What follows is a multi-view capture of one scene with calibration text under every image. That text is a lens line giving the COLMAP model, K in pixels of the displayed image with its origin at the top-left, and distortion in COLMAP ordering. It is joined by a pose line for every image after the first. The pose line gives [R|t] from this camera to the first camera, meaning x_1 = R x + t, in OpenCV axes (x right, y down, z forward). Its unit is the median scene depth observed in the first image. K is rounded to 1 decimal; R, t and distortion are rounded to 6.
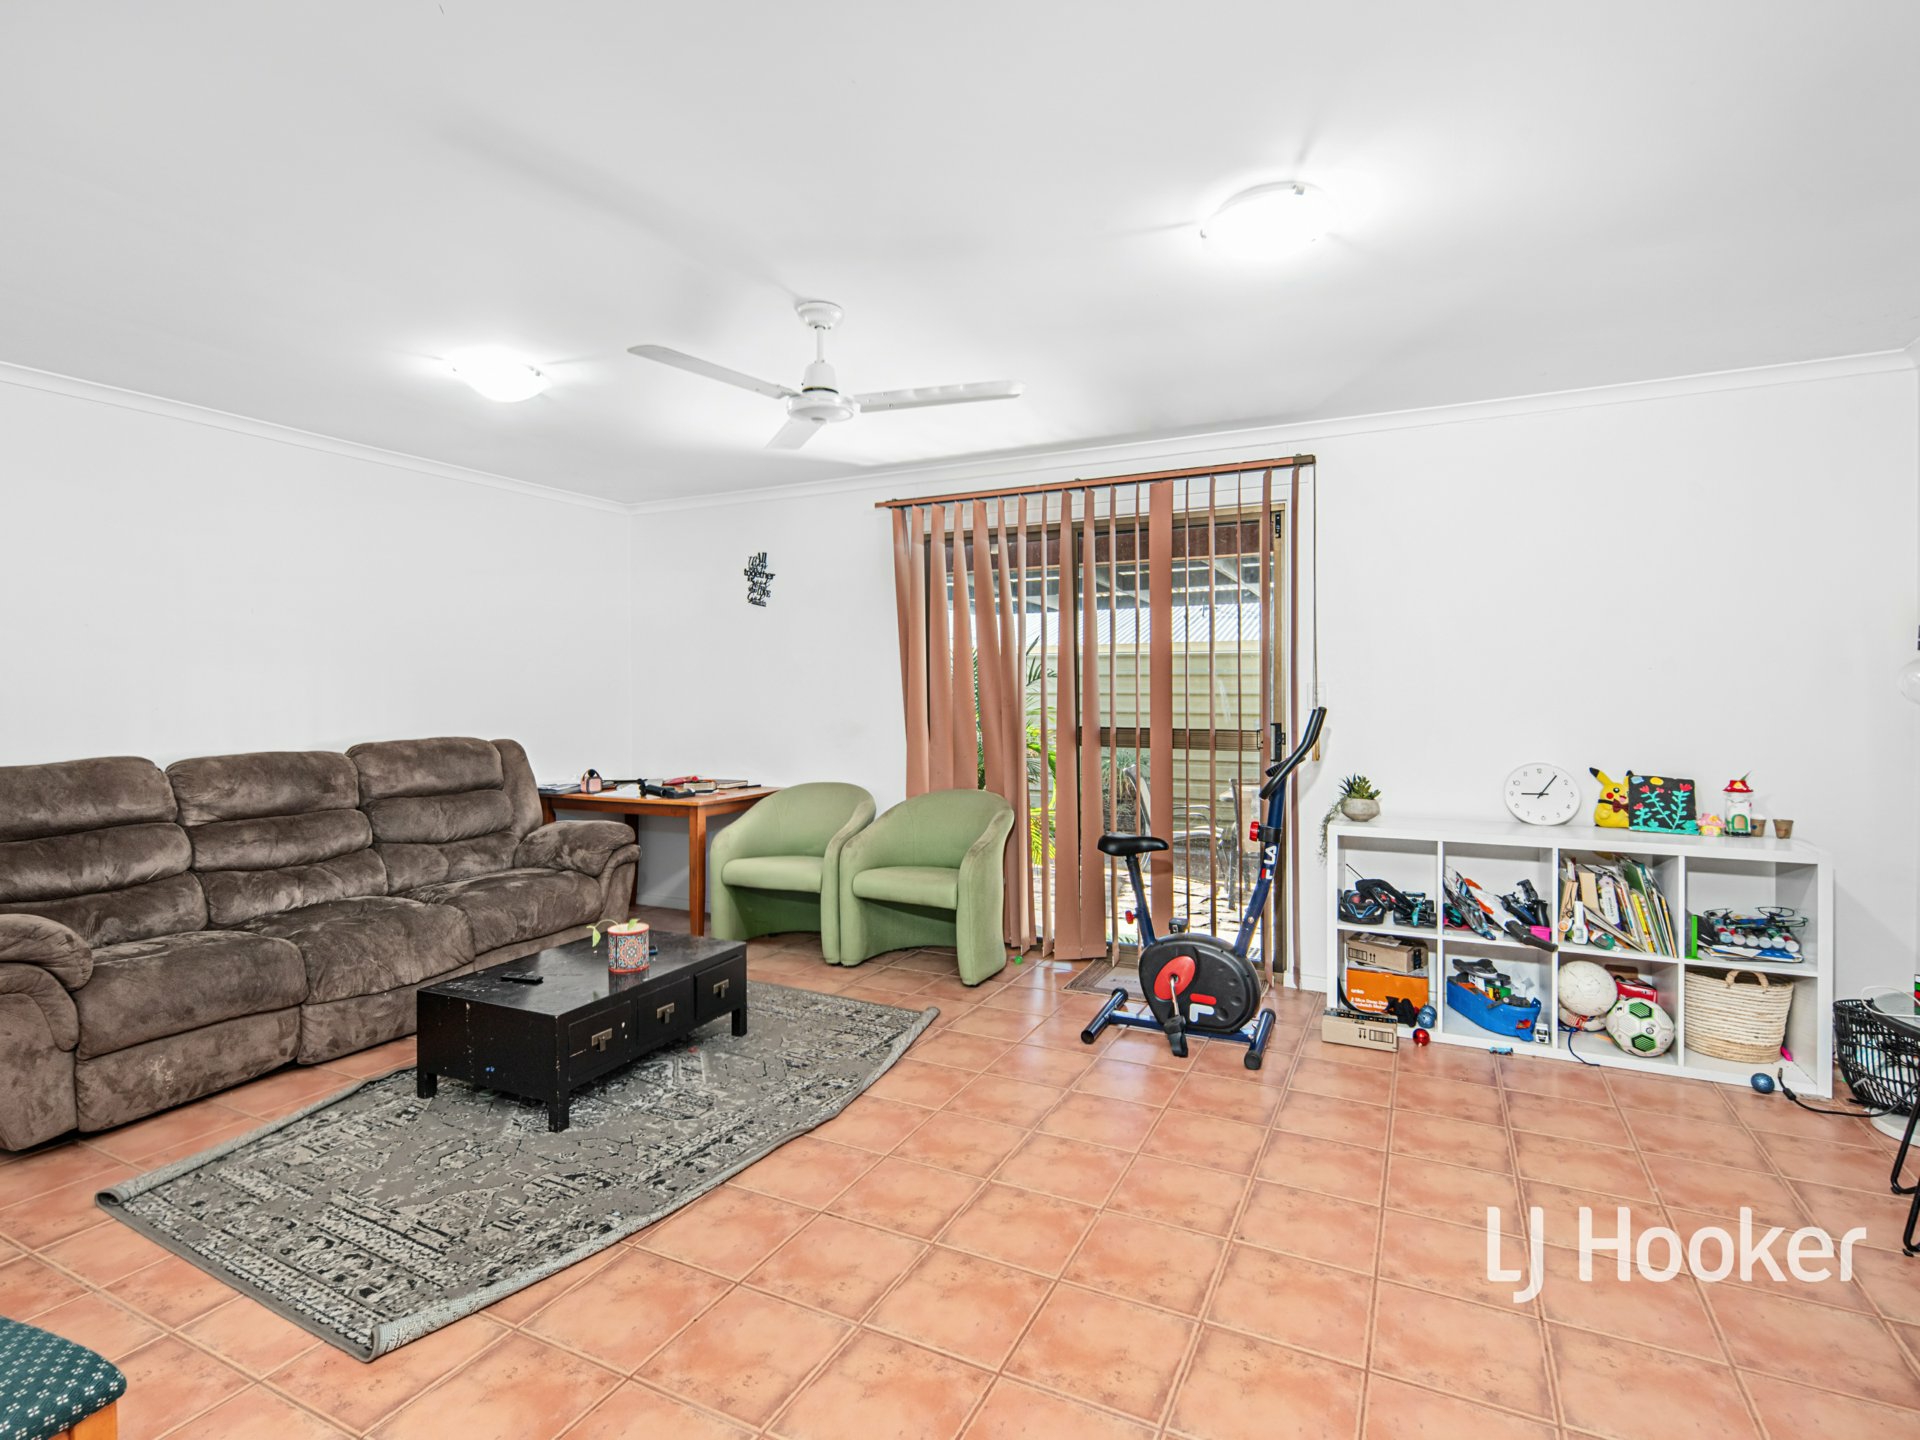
lens RADIAL K [[932.2, 0, 956.2], [0, 932.2, 710.4], [0, 0, 1]] dist [-0.003277, -0.001264]
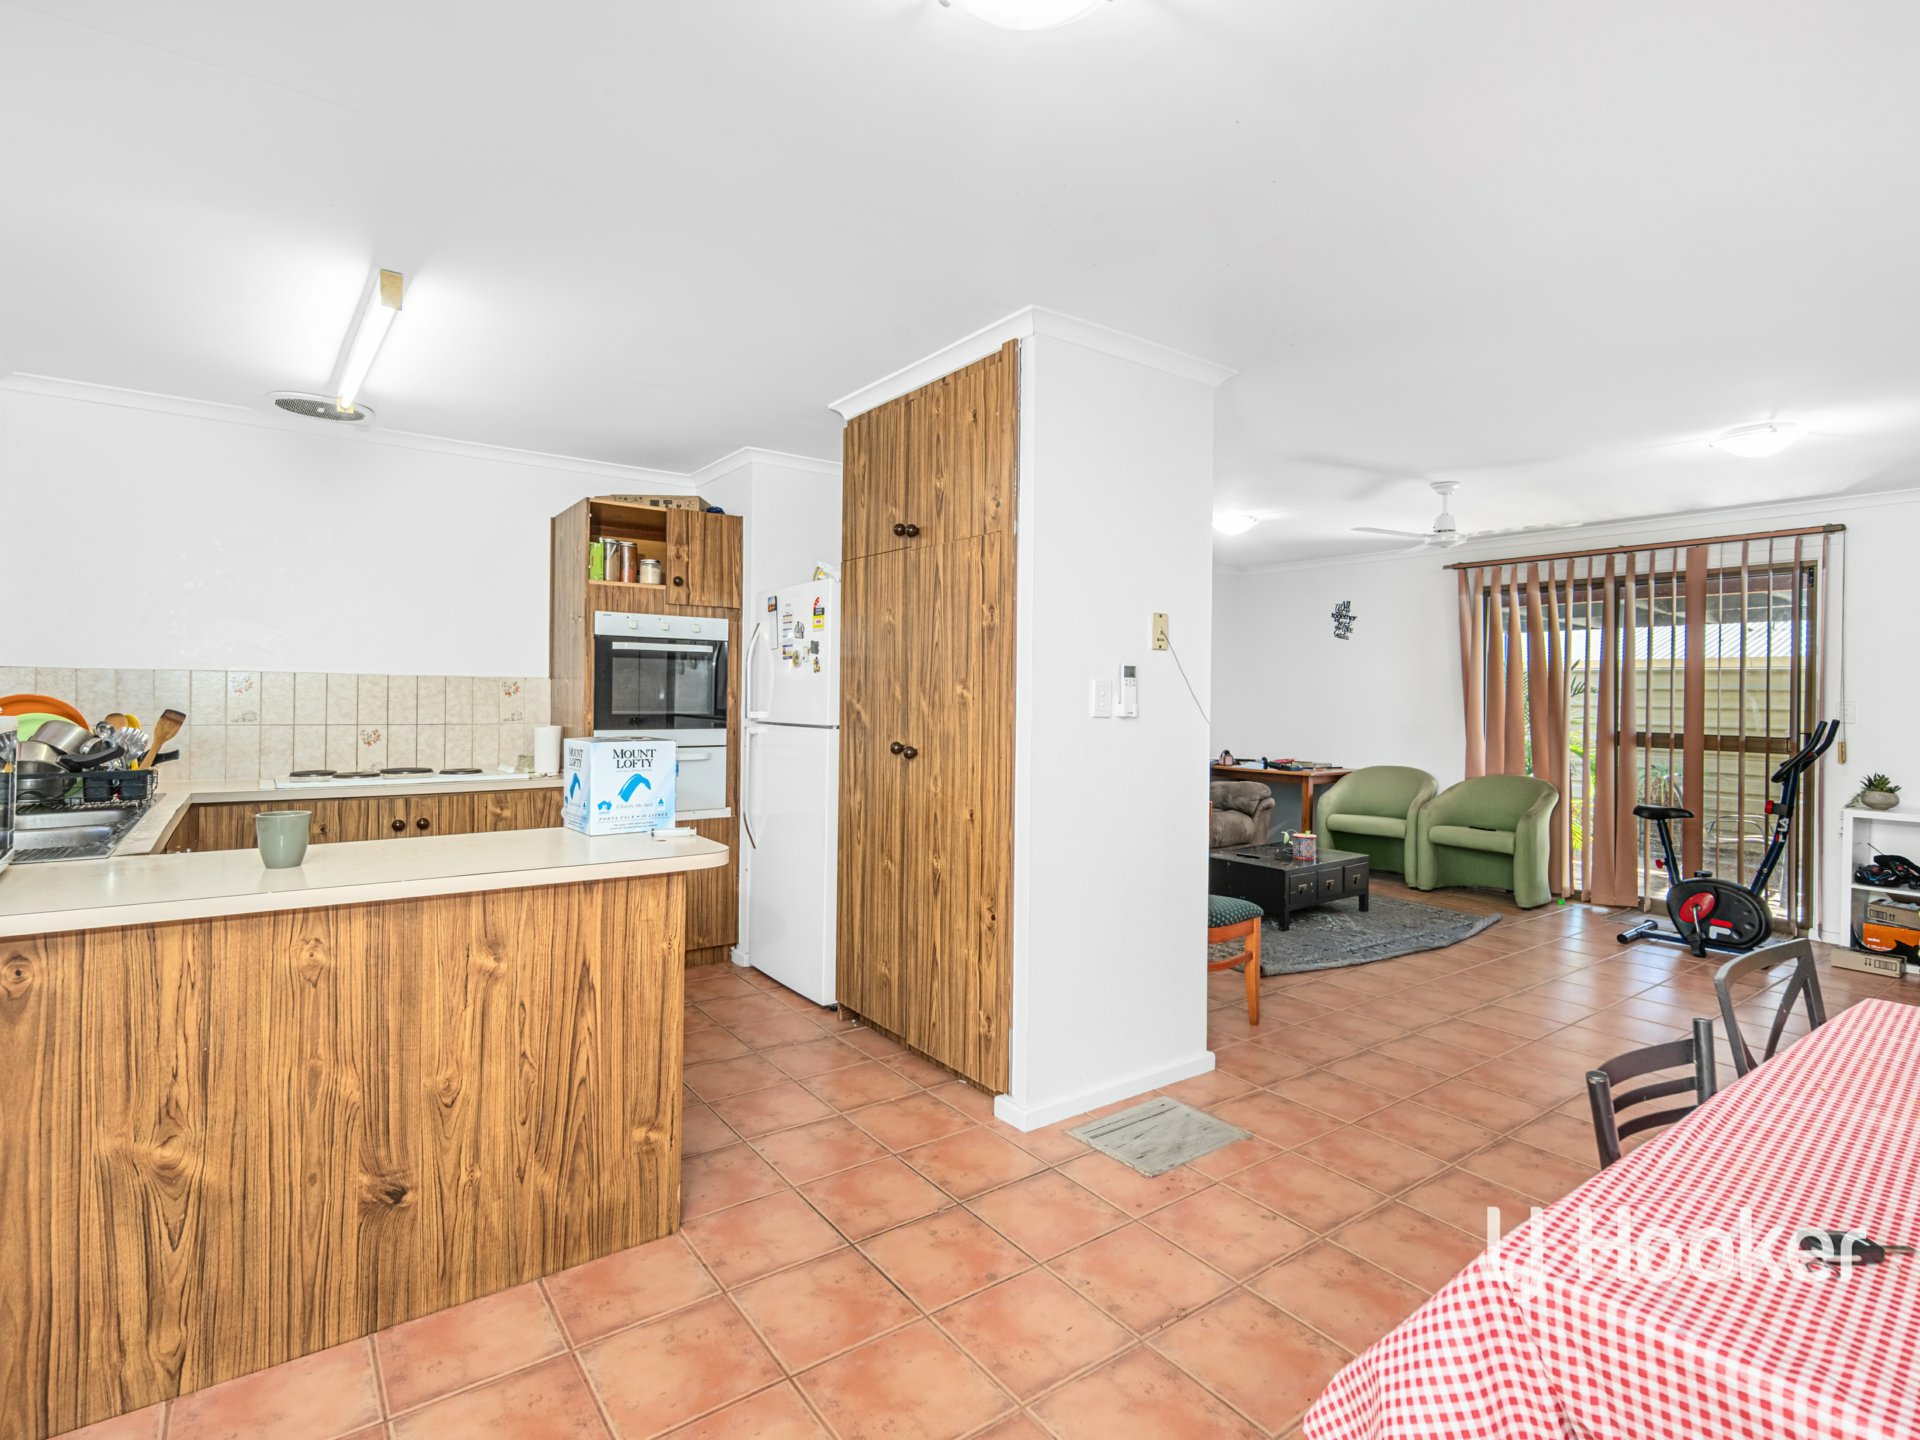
lens RADIAL K [[932.2, 0, 967.7], [0, 932.2, 707.8], [0, 0, 1]] dist [-0.003277, -0.001264]
pose [[0.892139, 0.021099, -0.451267, -0.098430], [-0.025892, 0.999655, -0.004449, 0.014378], [0.451018, 0.015654, 0.892378, -0.610392]]
